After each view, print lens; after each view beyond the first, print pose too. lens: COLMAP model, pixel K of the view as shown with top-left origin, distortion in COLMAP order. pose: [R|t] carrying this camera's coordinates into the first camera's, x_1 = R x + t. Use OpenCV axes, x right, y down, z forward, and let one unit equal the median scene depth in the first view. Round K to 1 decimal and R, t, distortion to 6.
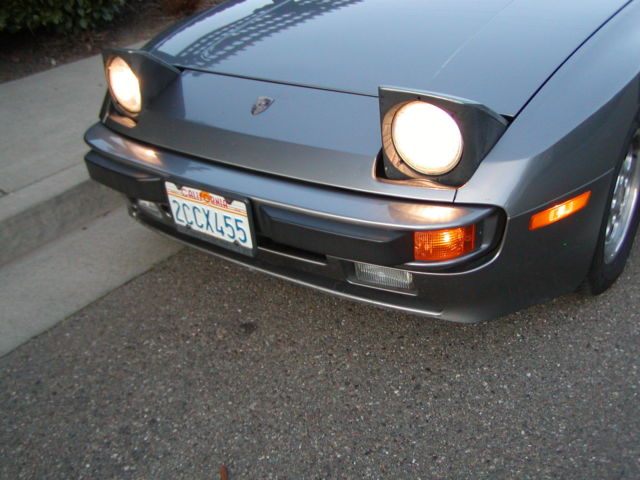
lens RADIAL K [[713.5, 0, 339.4], [0, 713.5, 252.6], [0, 0, 1]] dist [-0.224437, 0.263629]
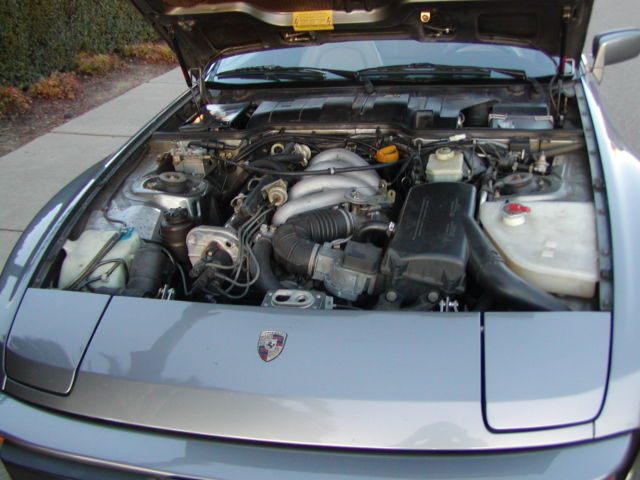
lens RADIAL K [[713.5, 0, 339.4], [0, 713.5, 252.6], [0, 0, 1]] dist [-0.224437, 0.263629]
pose [[0.920803, -0.183148, 0.344351, -0.288924], [0.212751, 0.975832, -0.049890, -0.257418], [-0.326892, 0.119199, 0.937514, 0.282146]]
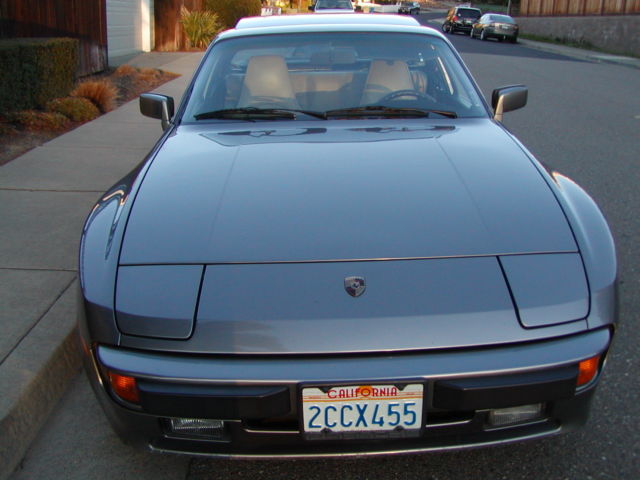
lens RADIAL K [[713.5, 0, 339.4], [0, 713.5, 252.6], [0, 0, 1]] dist [-0.224437, 0.263629]
pose [[0.797157, -0.165383, 0.580681, -0.709430], [0.273861, 0.956170, -0.103631, -0.161768], [-0.538090, 0.241636, 0.807509, 0.210350]]
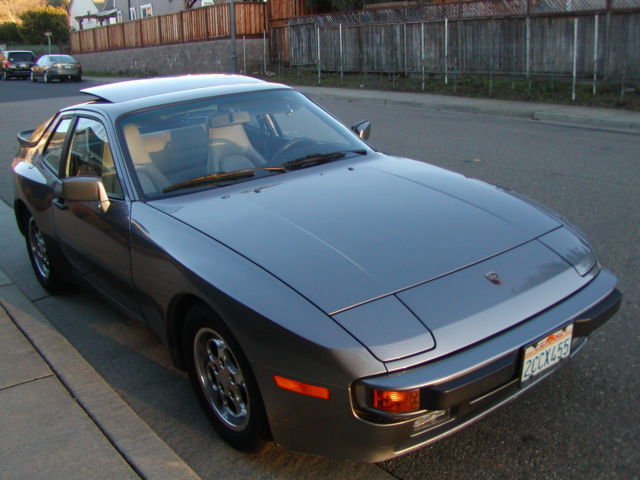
lens RADIAL K [[713.5, 0, 339.4], [0, 713.5, 252.6], [0, 0, 1]] dist [-0.224437, 0.263629]
pose [[0.278483, -0.275308, 0.920137, -1.478109], [0.511005, 0.853652, 0.100757, -0.557589], [-0.813216, 0.442136, 0.378411, 0.720606]]
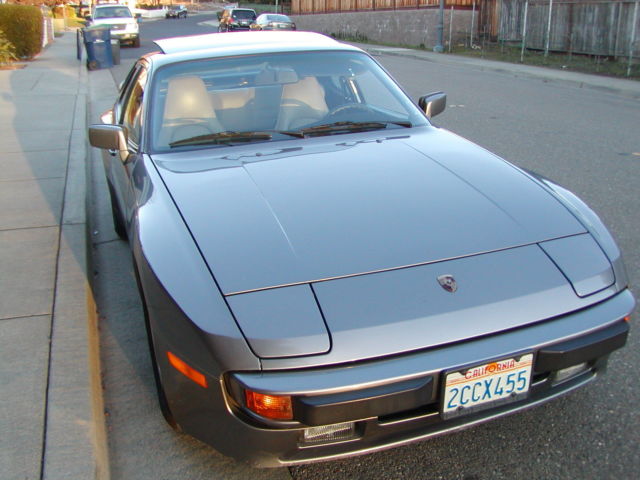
lens RADIAL K [[713.5, 0, 339.4], [0, 713.5, 252.6], [0, 0, 1]] dist [-0.224437, 0.263629]
pose [[0.562606, -0.252108, 0.787347, -1.121908], [0.408873, 0.912591, 0.000047, -0.334045], [-0.718538, 0.321898, 0.616510, 0.416344]]
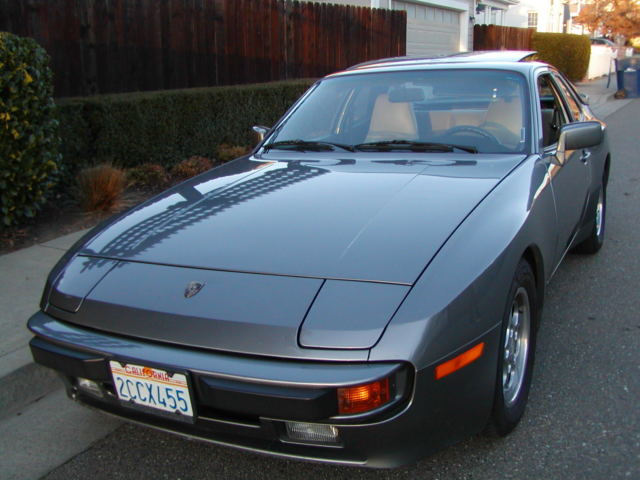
lens RADIAL K [[713.5, 0, 339.4], [0, 713.5, 252.6], [0, 0, 1]] dist [-0.224437, 0.263629]
pose [[0.989805, -0.049150, 0.133681, -0.028313], [0.081382, 0.965435, -0.247613, 0.035412], [-0.116890, 0.255968, 0.959592, -0.137309]]
